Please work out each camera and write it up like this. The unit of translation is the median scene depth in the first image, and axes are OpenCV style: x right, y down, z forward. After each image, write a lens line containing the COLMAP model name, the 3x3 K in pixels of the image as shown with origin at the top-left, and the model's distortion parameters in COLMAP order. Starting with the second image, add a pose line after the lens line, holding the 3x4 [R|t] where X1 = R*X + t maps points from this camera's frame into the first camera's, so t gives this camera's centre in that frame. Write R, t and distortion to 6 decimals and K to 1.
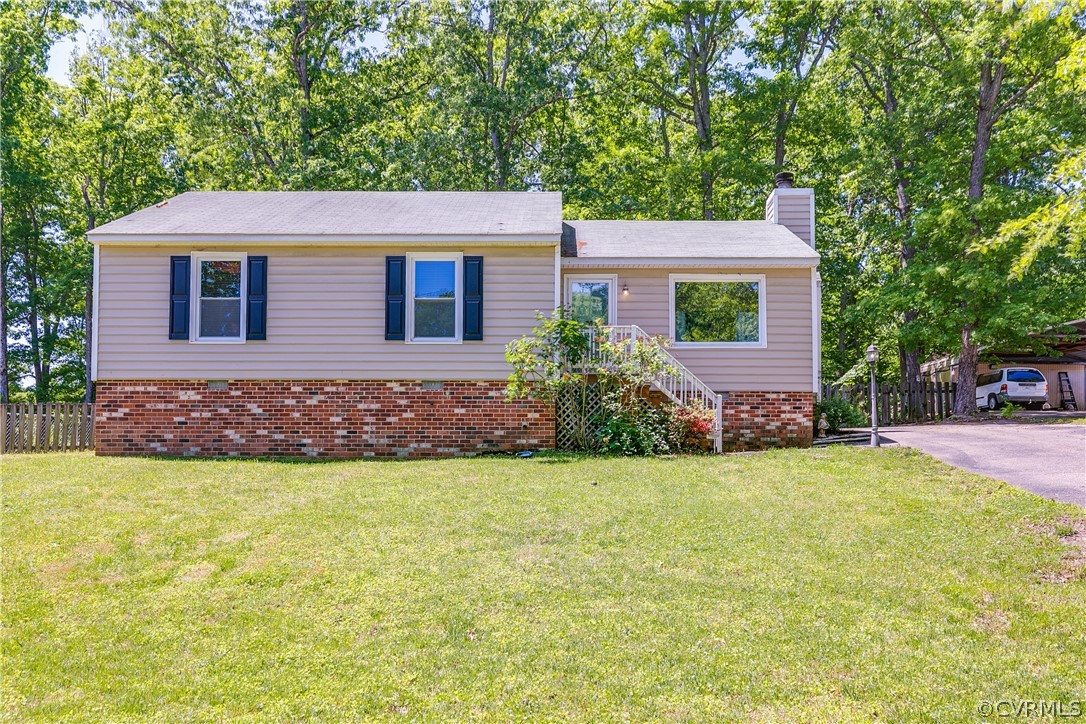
lens RADIAL K [[945.8, 0, 547.5], [0, 945.8, 433.8], [0, 0, 1]] dist [-0.004076, -0.000182]
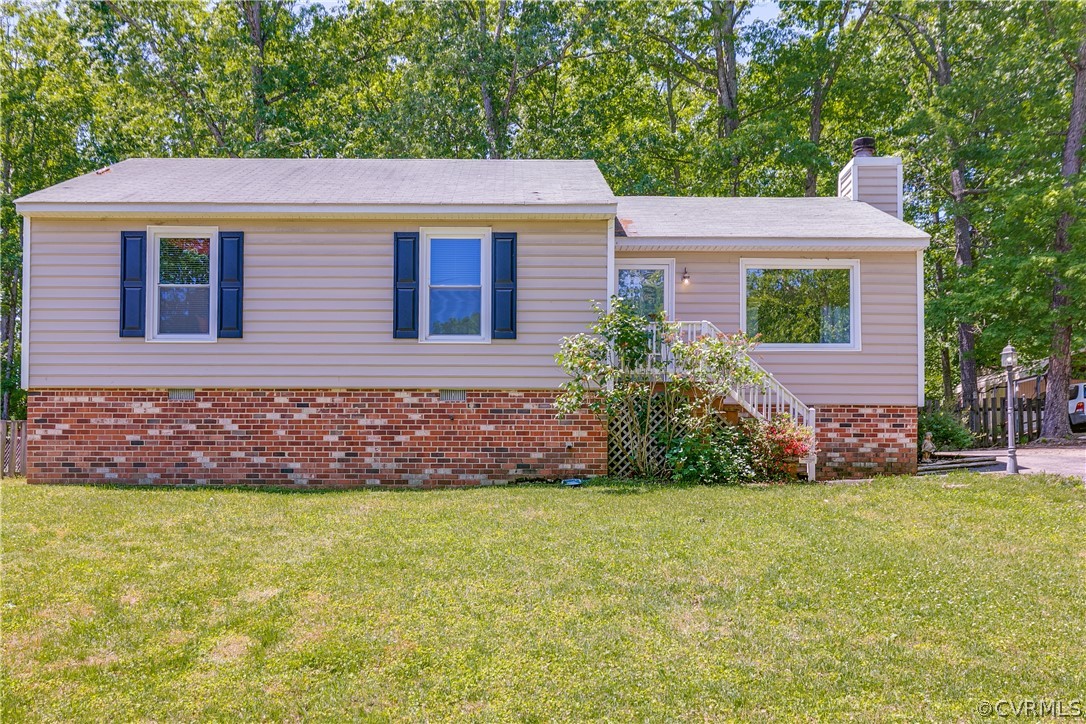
lens RADIAL K [[1066.8, 0, 511.1], [0, 1066.8, 477.5], [0, 0, 1]] dist [-0.004894, 0.000000]
pose [[0.999960, 0.001066, 0.008829, -0.080374], [-0.001193, 0.999896, 0.014342, 0.004598], [-0.008813, -0.014352, 0.999858, 0.103260]]
